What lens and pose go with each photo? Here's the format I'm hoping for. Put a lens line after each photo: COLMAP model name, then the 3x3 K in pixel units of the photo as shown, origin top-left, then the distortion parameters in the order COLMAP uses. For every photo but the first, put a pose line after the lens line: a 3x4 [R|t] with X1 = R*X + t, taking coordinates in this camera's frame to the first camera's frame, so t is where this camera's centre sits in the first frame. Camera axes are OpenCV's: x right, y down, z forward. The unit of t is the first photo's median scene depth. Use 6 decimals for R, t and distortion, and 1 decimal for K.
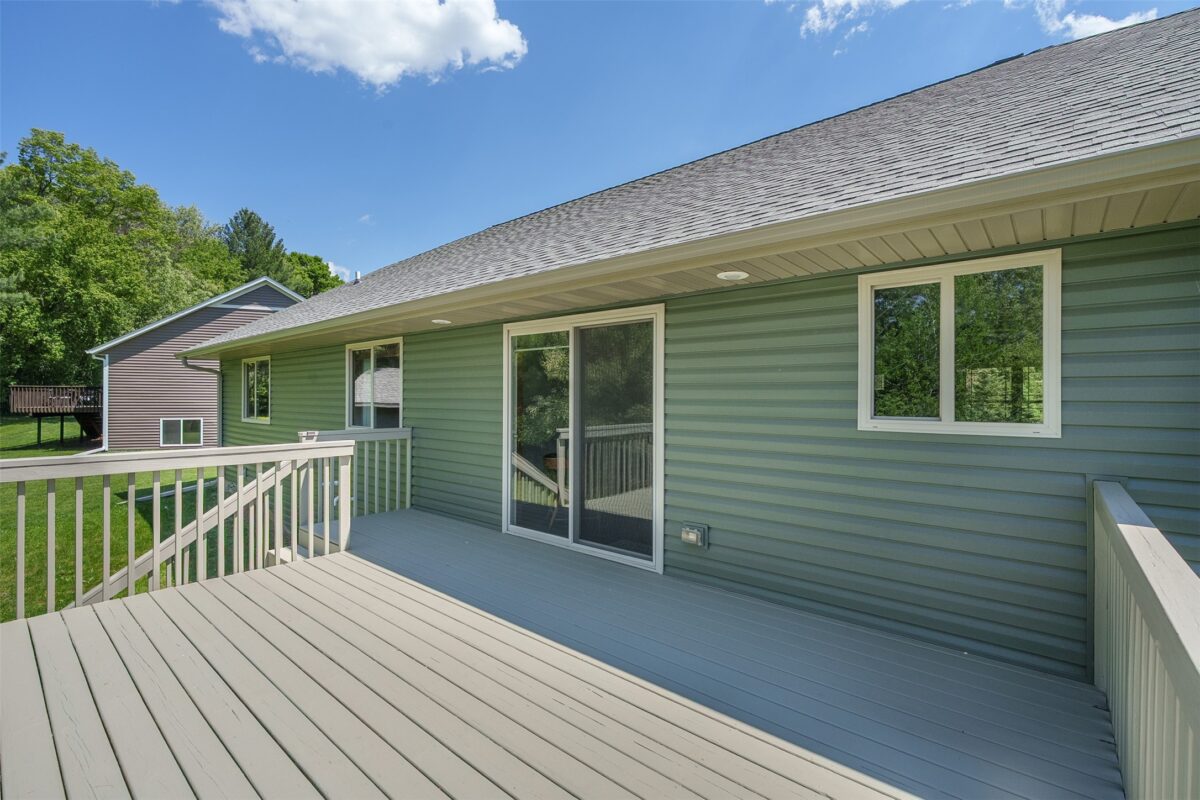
lens RADIAL K [[540.1, 0, 597.4], [0, 540.1, 402.2], [0, 0, 1]] dist [-0.000573, 0.001225]
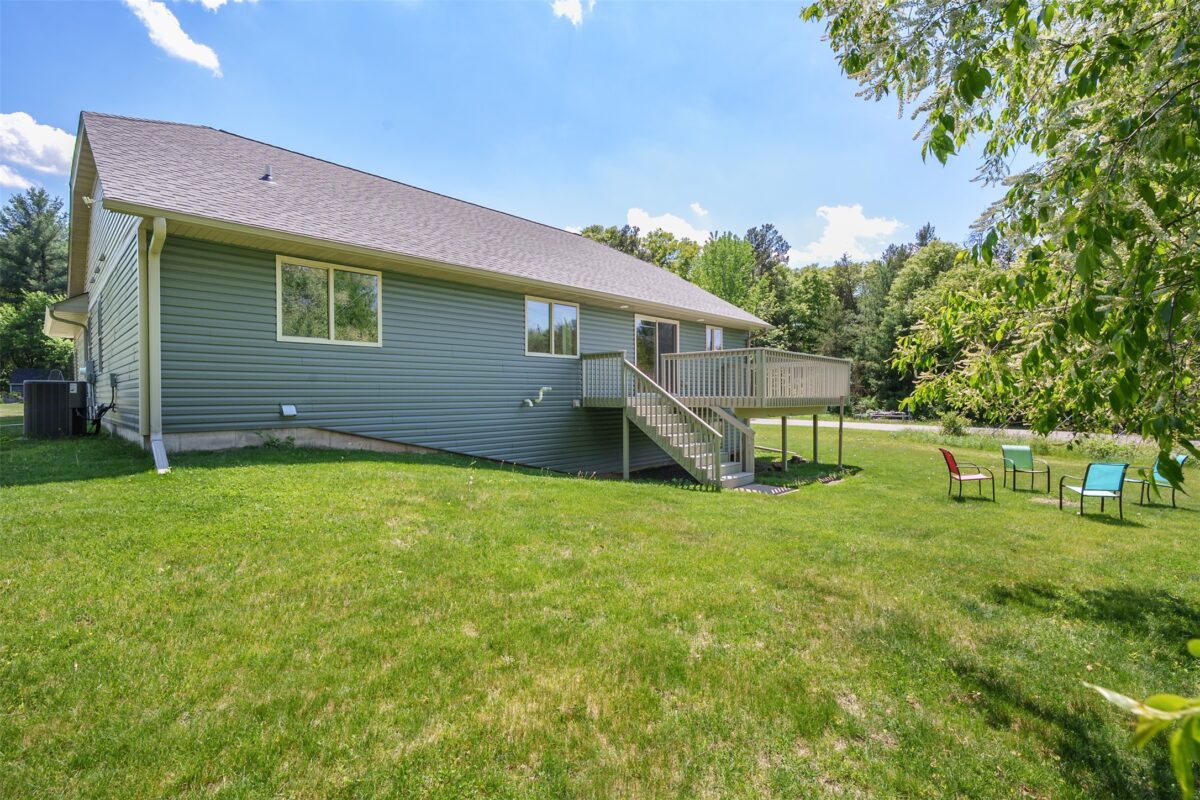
lens RADIAL K [[540.1, 0, 598.1], [0, 540.1, 400.4], [0, 0, 1]] dist [-0.000573, 0.001225]
pose [[0.065667, -0.009545, 0.997796, -3.595267], [0.007723, 0.999929, 0.009057, 0.324839], [-0.997812, 0.007112, 0.065736, 1.290333]]
